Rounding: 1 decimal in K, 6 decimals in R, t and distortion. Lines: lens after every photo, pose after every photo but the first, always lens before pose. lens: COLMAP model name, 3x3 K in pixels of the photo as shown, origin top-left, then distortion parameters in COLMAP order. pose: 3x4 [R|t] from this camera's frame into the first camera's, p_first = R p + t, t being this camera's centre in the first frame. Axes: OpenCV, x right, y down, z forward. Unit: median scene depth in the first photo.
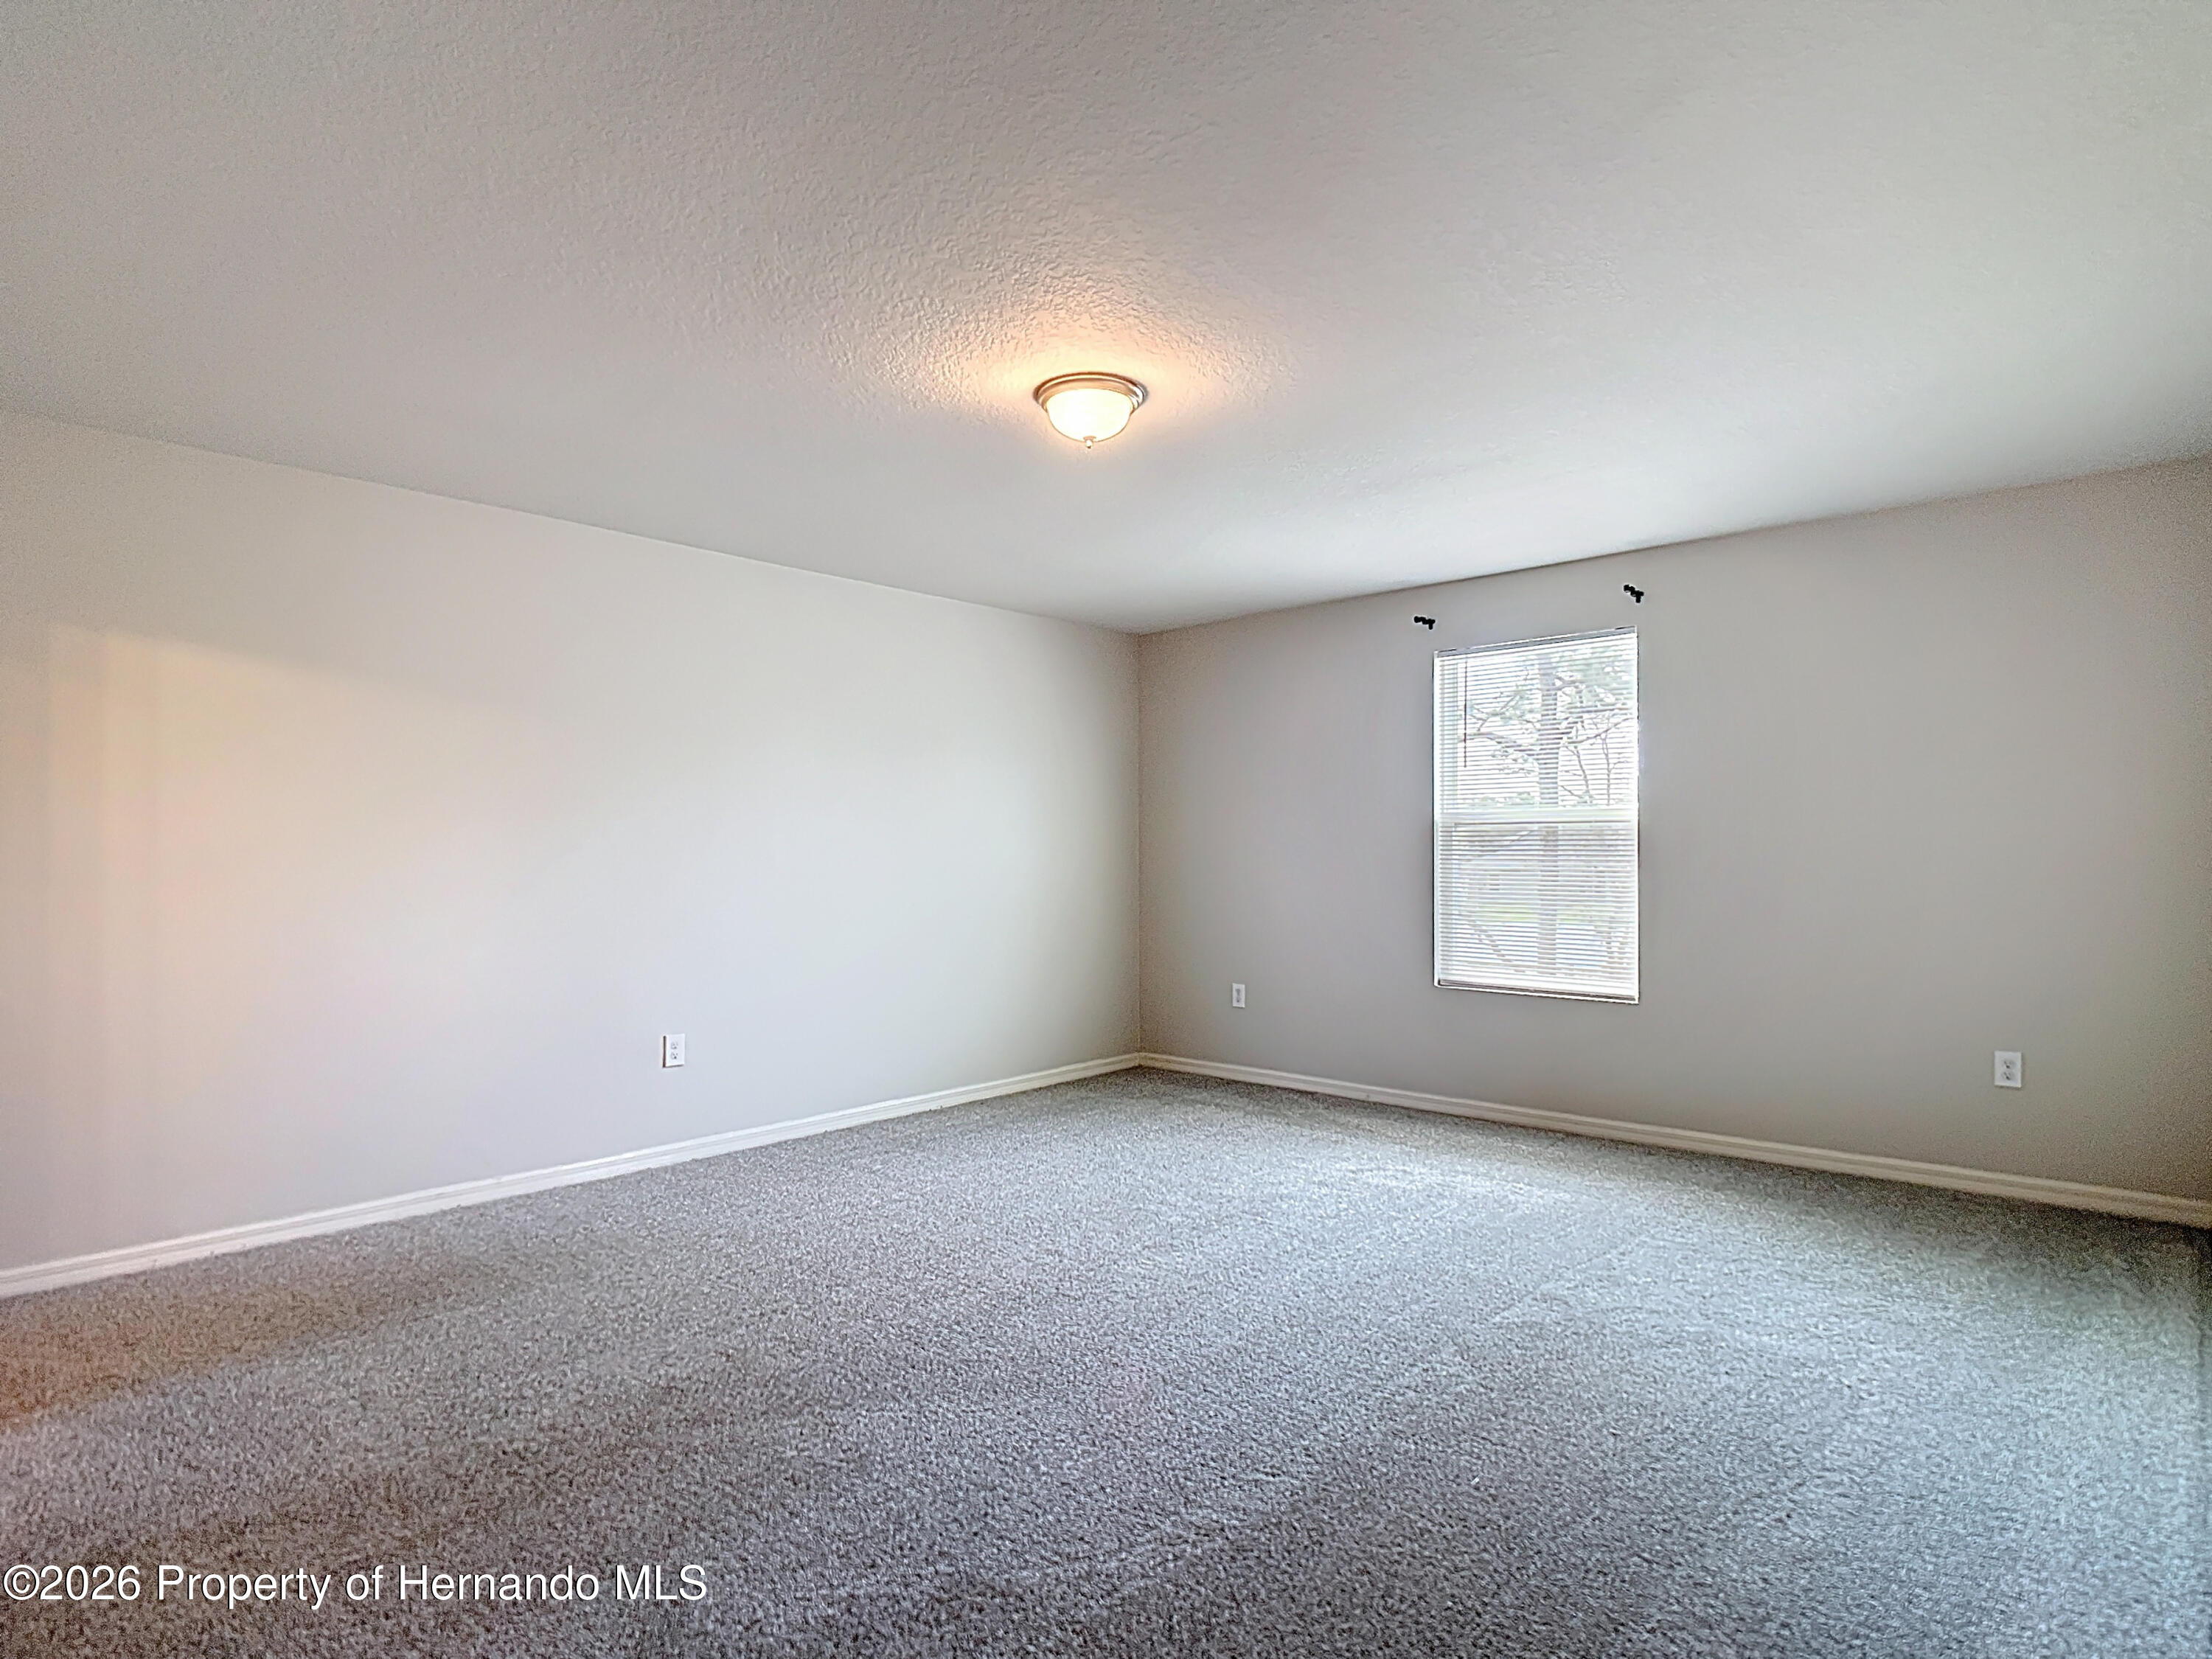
lens RADIAL K [[1166.2, 0, 1097.7], [0, 1166.2, 837.9], [0, 0, 1]] dist [0.005897, -0.020499]
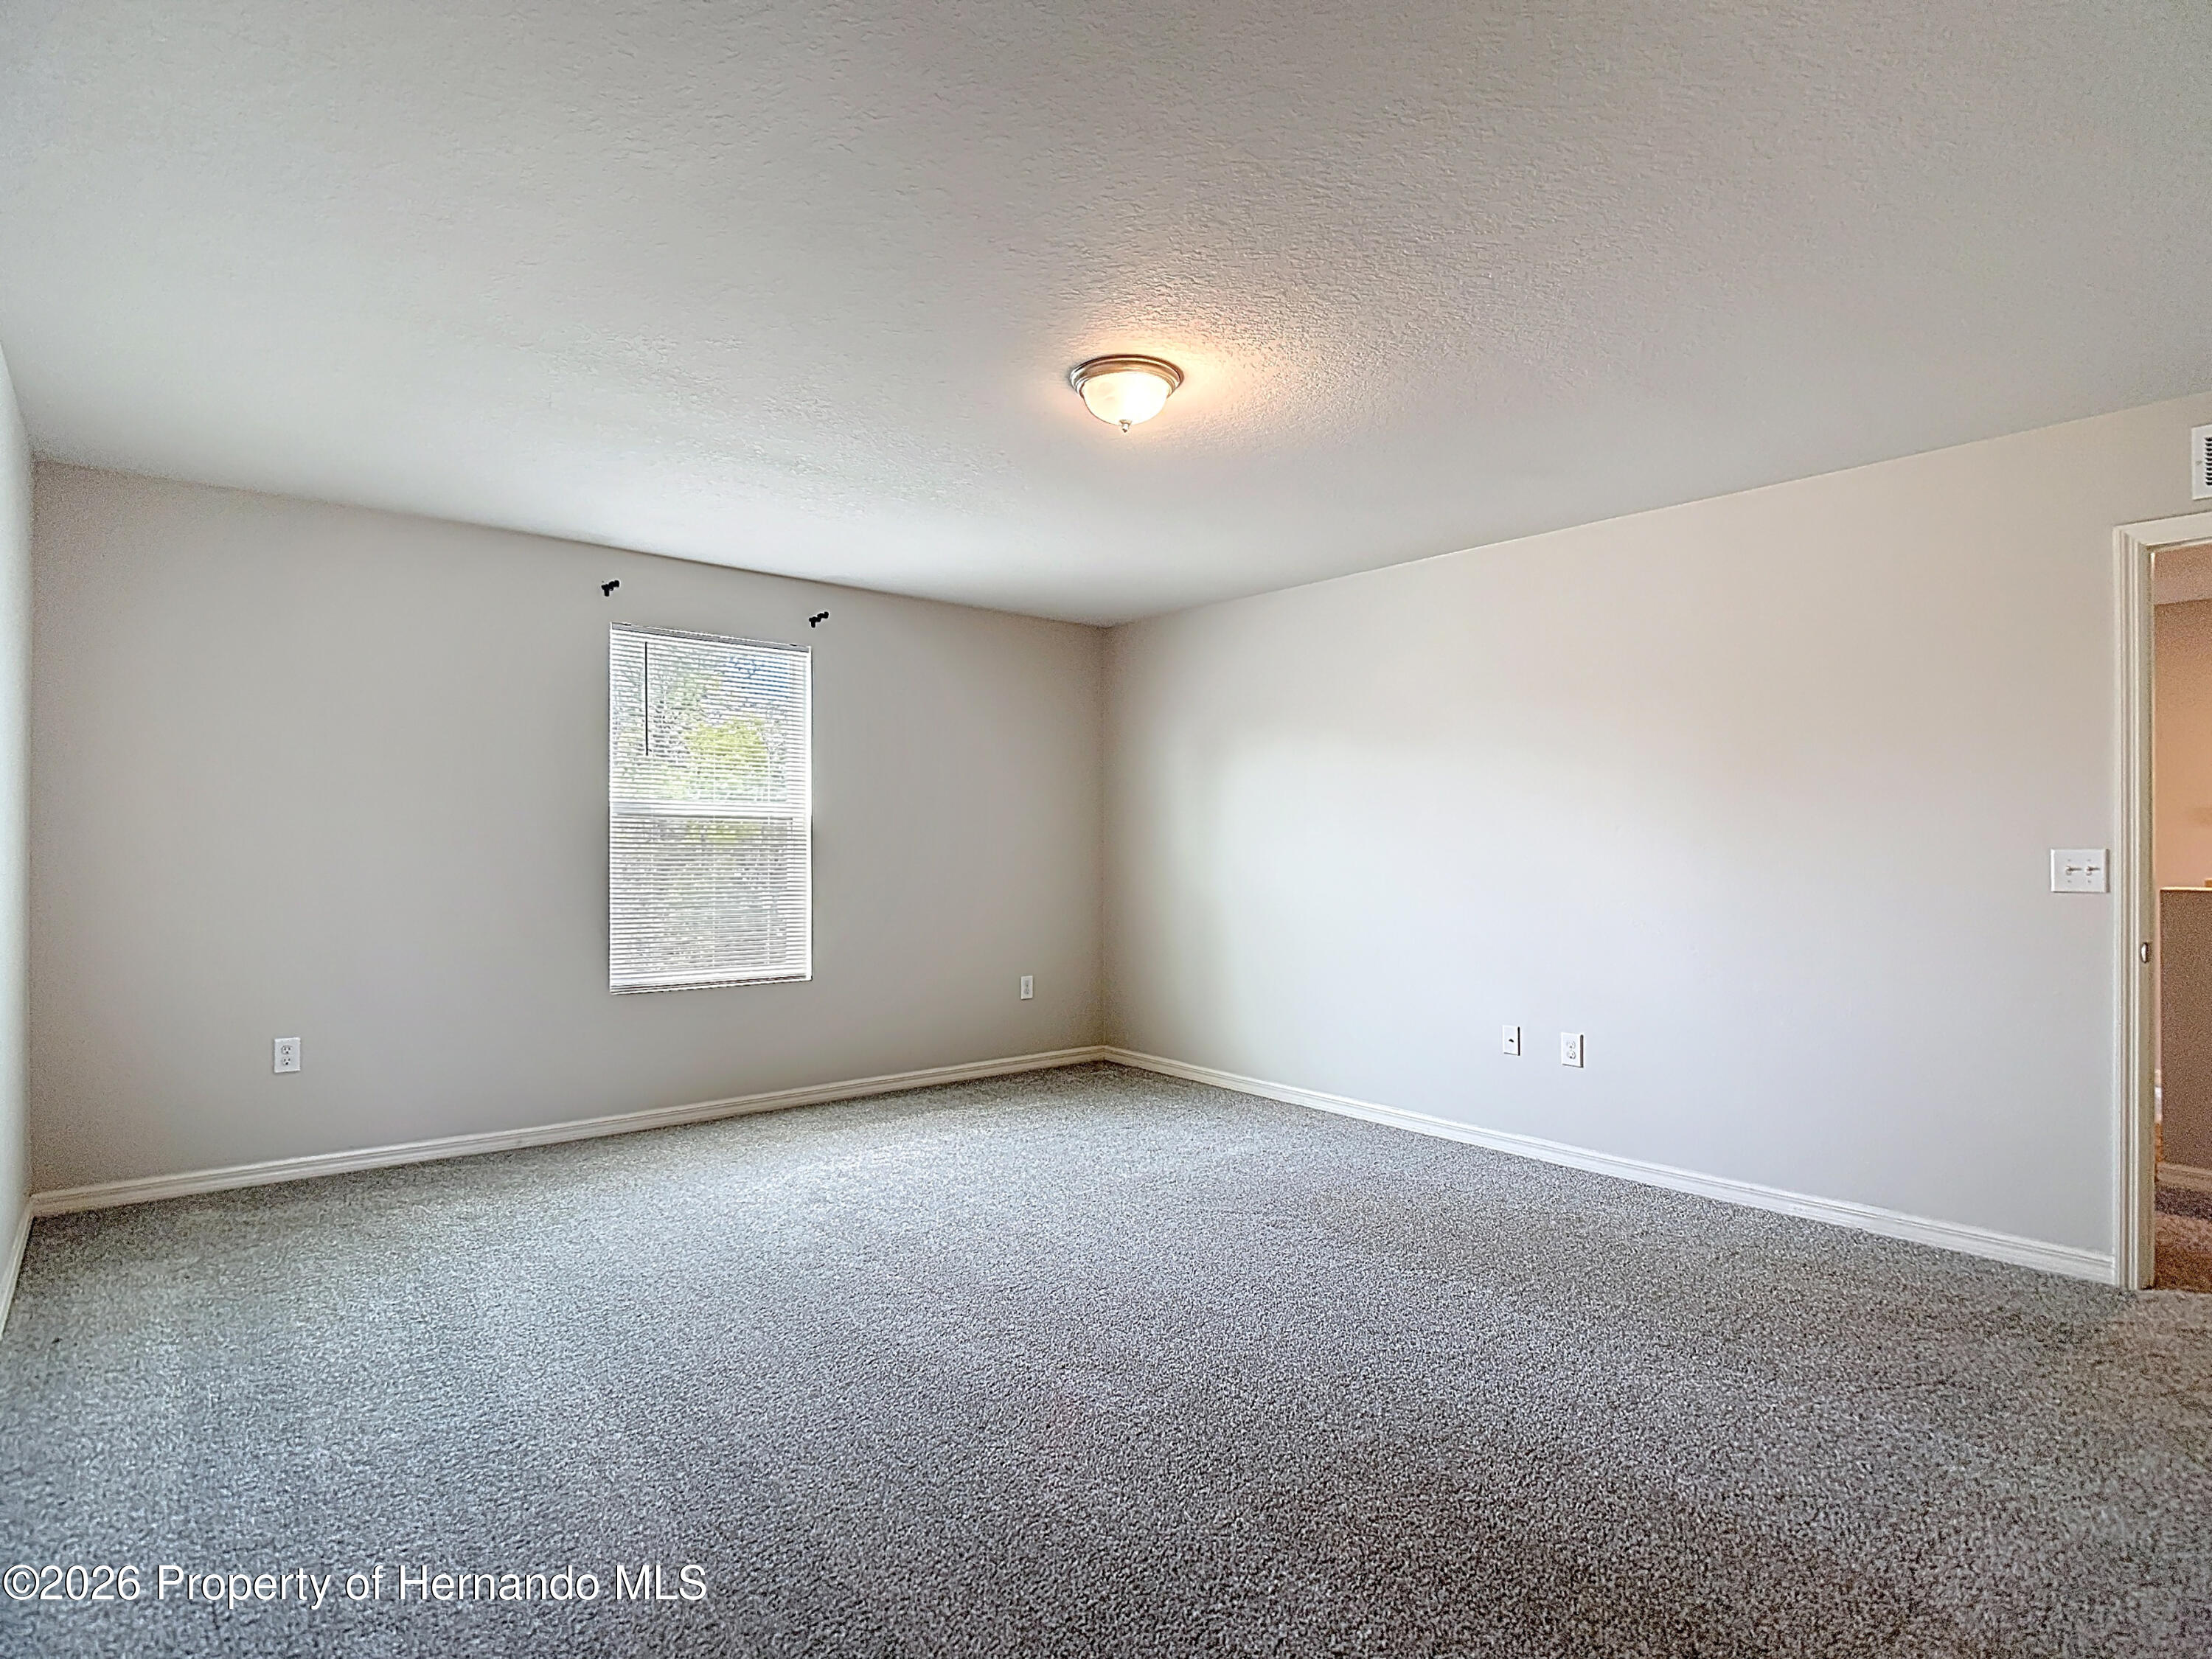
lens RADIAL K [[1166.2, 0, 1097.7], [0, 1166.2, 837.9], [0, 0, 1]] dist [0.005897, -0.020499]
pose [[0.109114, 0.014867, 0.993918, -0.581166], [-0.019743, 0.999723, -0.012786, 0.011141], [-0.993833, -0.018228, 0.109377, 0.545756]]
